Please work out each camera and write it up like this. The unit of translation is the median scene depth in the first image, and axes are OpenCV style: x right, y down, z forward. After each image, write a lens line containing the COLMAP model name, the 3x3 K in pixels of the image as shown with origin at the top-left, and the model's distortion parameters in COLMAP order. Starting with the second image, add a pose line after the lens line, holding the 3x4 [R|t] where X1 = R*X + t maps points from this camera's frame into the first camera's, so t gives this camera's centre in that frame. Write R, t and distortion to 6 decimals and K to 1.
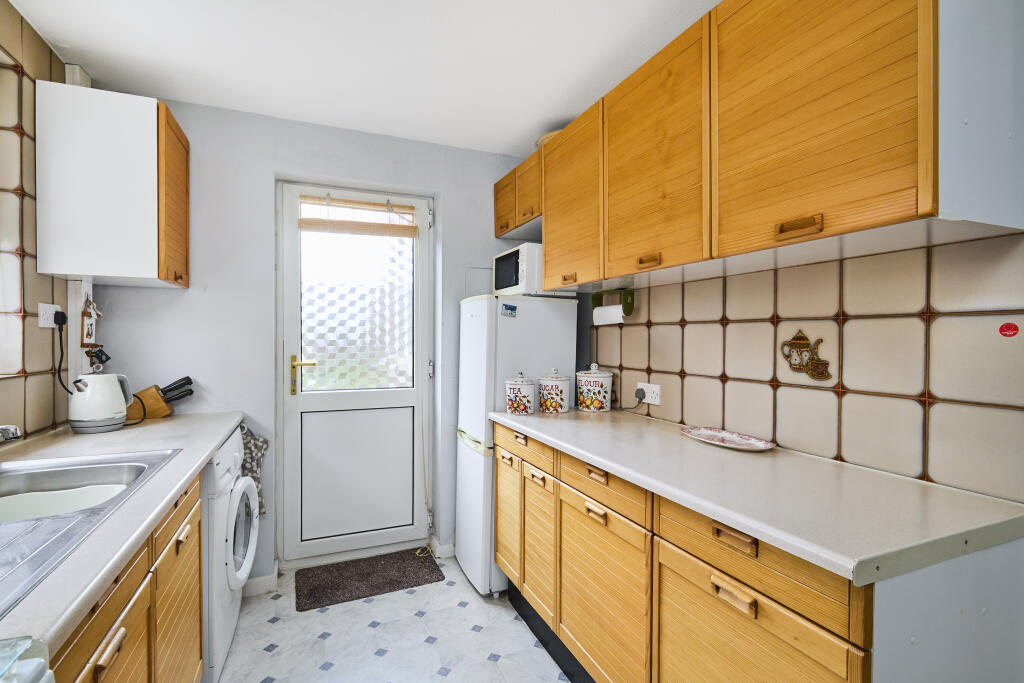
lens RADIAL K [[480.5, 0, 515.5], [0, 480.5, 346.0], [0, 0, 1]] dist [0.003896, -0.001080]
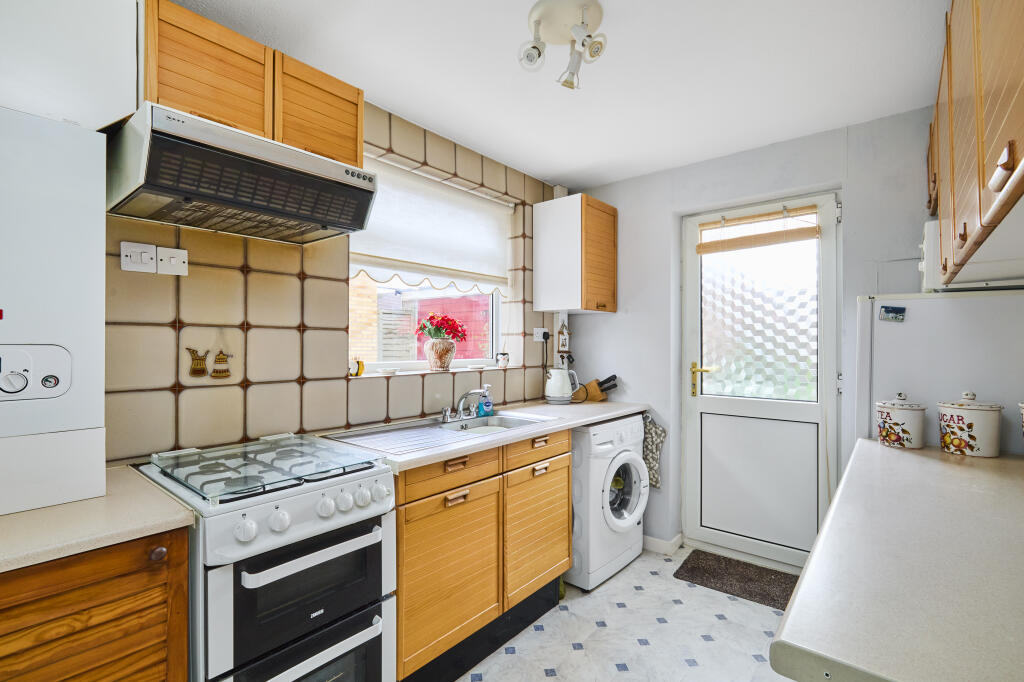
lens RADIAL K [[480.5, 0, 515.5], [0, 480.5, 345.5], [0, 0, 1]] dist [0.003896, -0.001080]
pose [[0.457018, -0.000810, -0.889457, 0.425334], [-0.016418, 0.999822, -0.009346, -0.004258], [0.889306, 0.018875, 0.456924, 0.093246]]
